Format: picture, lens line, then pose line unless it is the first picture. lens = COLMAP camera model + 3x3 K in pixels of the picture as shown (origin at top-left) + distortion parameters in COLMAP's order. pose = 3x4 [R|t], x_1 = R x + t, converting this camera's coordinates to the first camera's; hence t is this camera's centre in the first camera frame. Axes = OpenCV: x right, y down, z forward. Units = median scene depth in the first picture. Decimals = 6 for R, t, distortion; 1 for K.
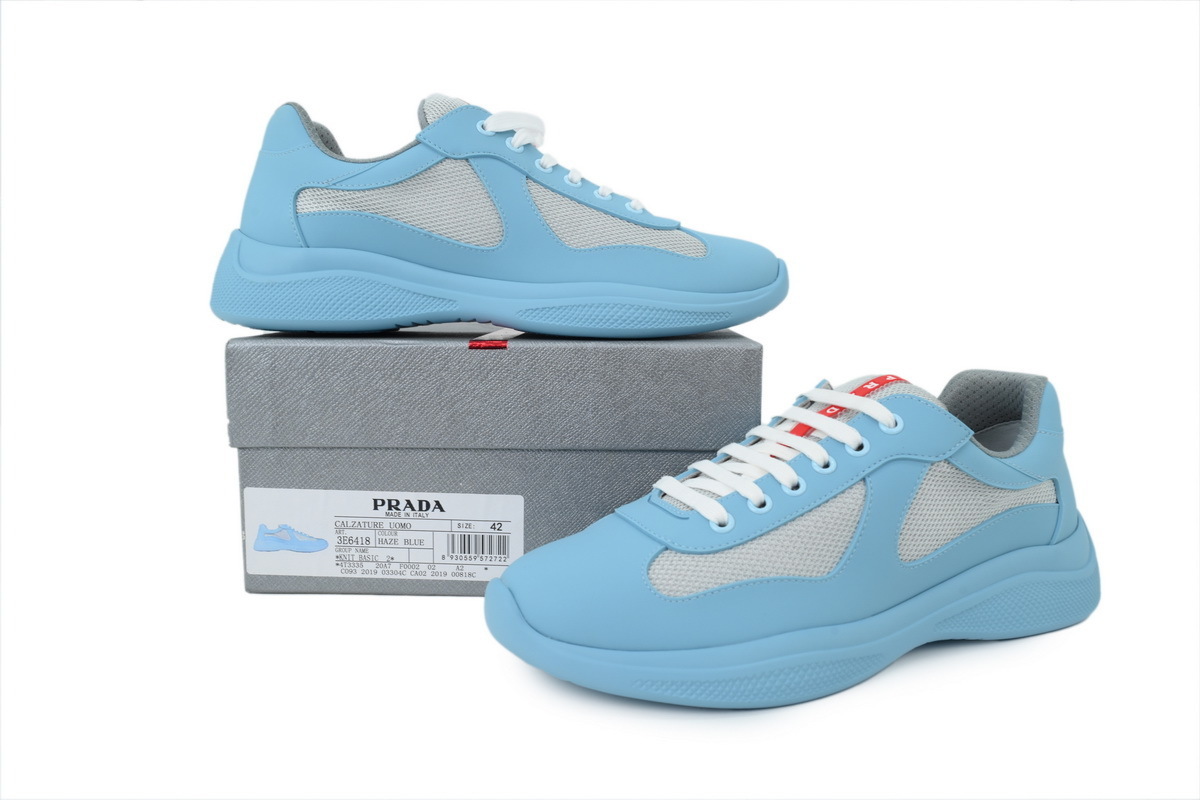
lens RADIAL K [[960.7, 0, 600.0], [0, 960.7, 400.0], [0, 0, 1]] dist [0.069947, 0.002563]
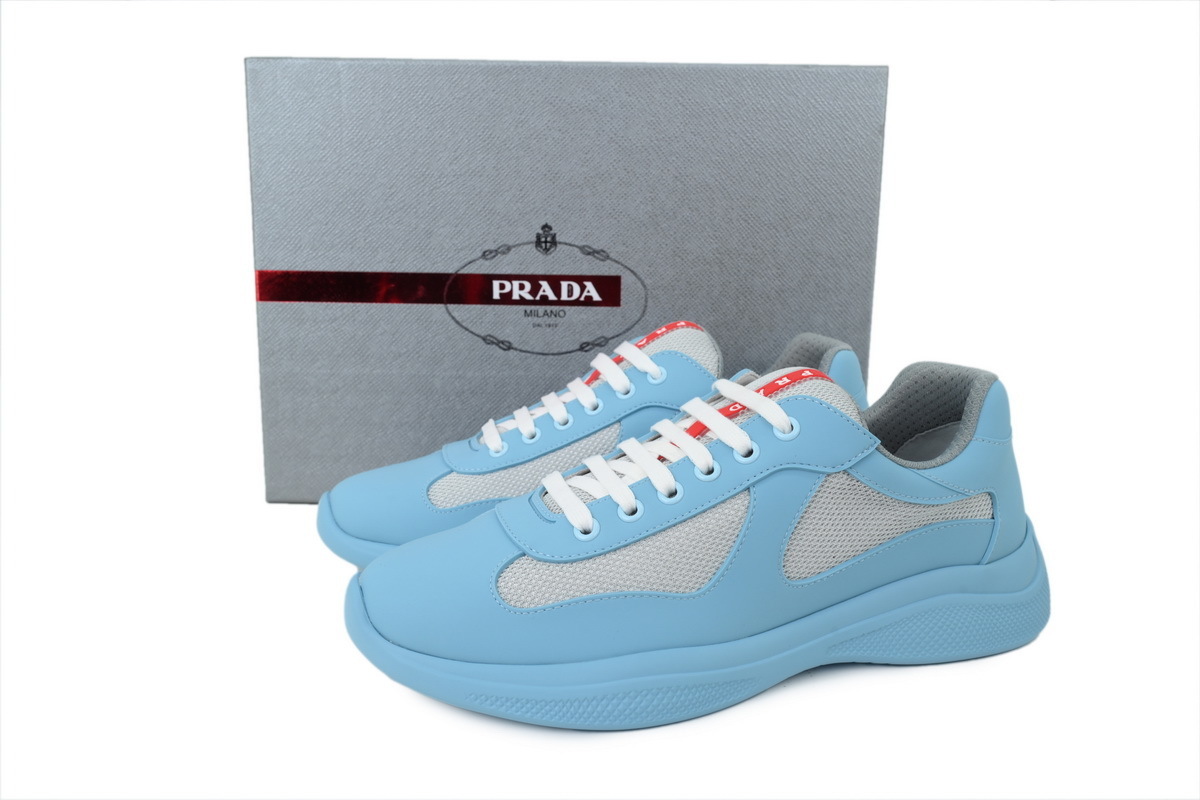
lens RADIAL K [[960.7, 0, 600.0], [0, 960.7, 400.0], [0, 0, 1]] dist [0.069947, 0.002563]
pose [[0.989983, 0.036713, -0.136333, 0.254526], [-0.027043, 0.997030, 0.072116, -0.063597], [0.138576, -0.067707, 0.988035, 0.085447]]
